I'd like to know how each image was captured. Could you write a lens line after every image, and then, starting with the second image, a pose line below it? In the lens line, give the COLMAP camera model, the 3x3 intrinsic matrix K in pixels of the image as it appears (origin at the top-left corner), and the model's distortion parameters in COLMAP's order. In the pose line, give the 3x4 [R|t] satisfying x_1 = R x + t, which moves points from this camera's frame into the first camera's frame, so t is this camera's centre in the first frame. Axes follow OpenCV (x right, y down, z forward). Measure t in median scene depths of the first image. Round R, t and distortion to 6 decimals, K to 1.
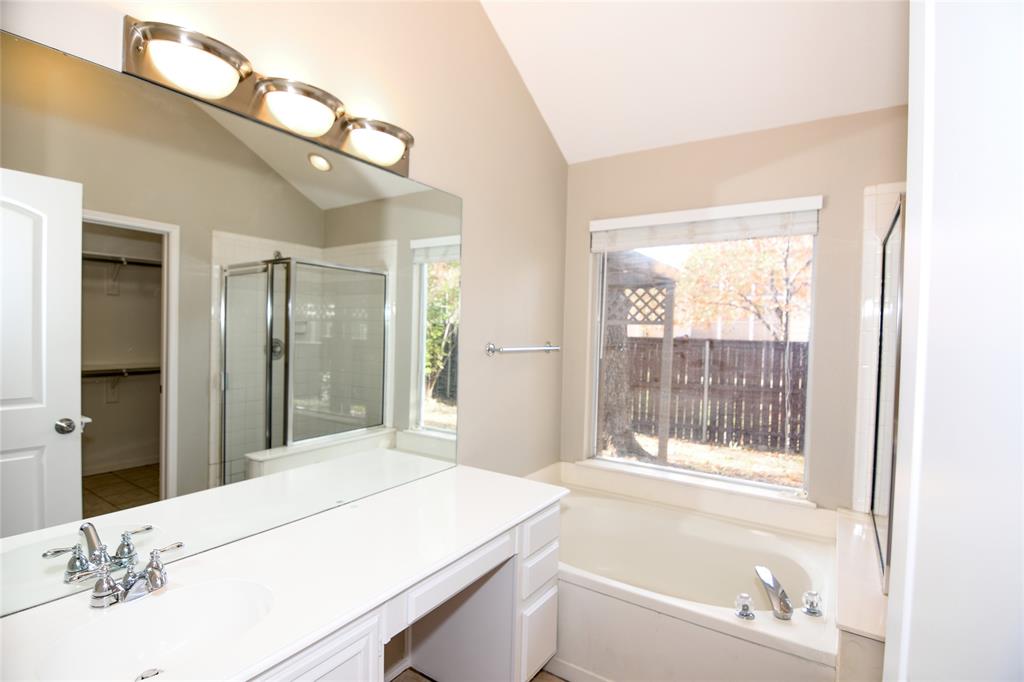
lens RADIAL K [[496.9, 0, 514.5], [0, 496.9, 345.9], [0, 0, 1]] dist [-0.014149, -0.005846]
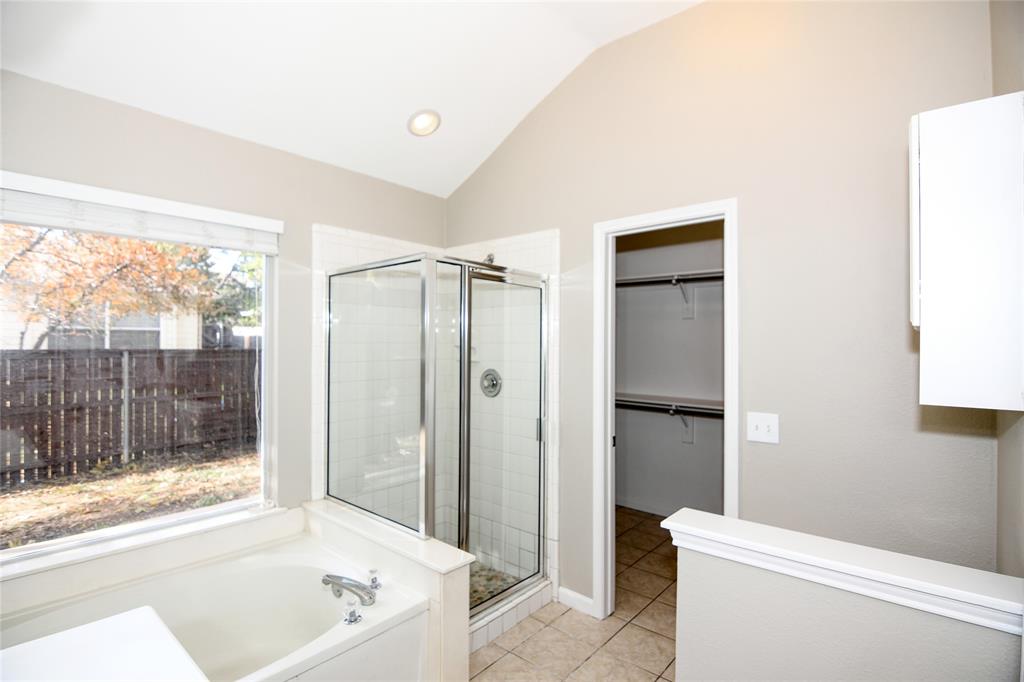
lens RADIAL K [[496.9, 0, 510.9], [0, 496.9, 340.7], [0, 0, 1]] dist [-0.014149, -0.005846]
pose [[0.130778, -0.019834, 0.991213, -0.301521], [0.023699, 0.999577, 0.016875, -0.038754], [-0.991128, 0.021284, 0.131193, 0.284752]]
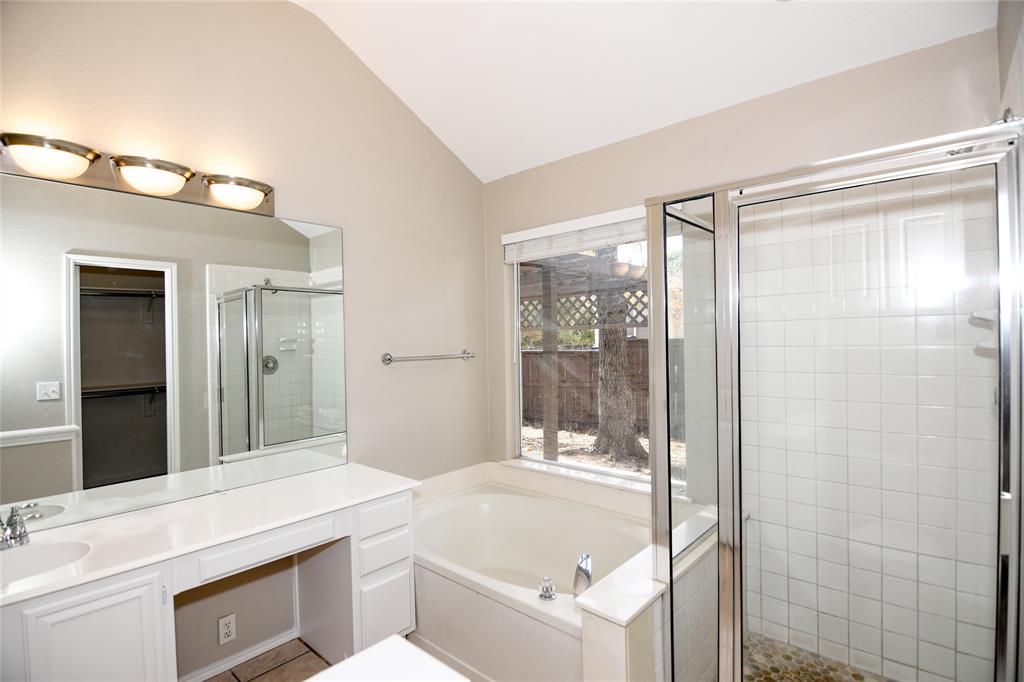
lens RADIAL K [[496.9, 0, 503.4], [0, 496.9, 343.4], [0, 0, 1]] dist [-0.014149, -0.005846]
pose [[0.988536, -0.042701, -0.144818, 0.299660], [0.039742, 0.998939, -0.023266, 0.006644], [0.145658, 0.017244, 0.989185, -0.053722]]
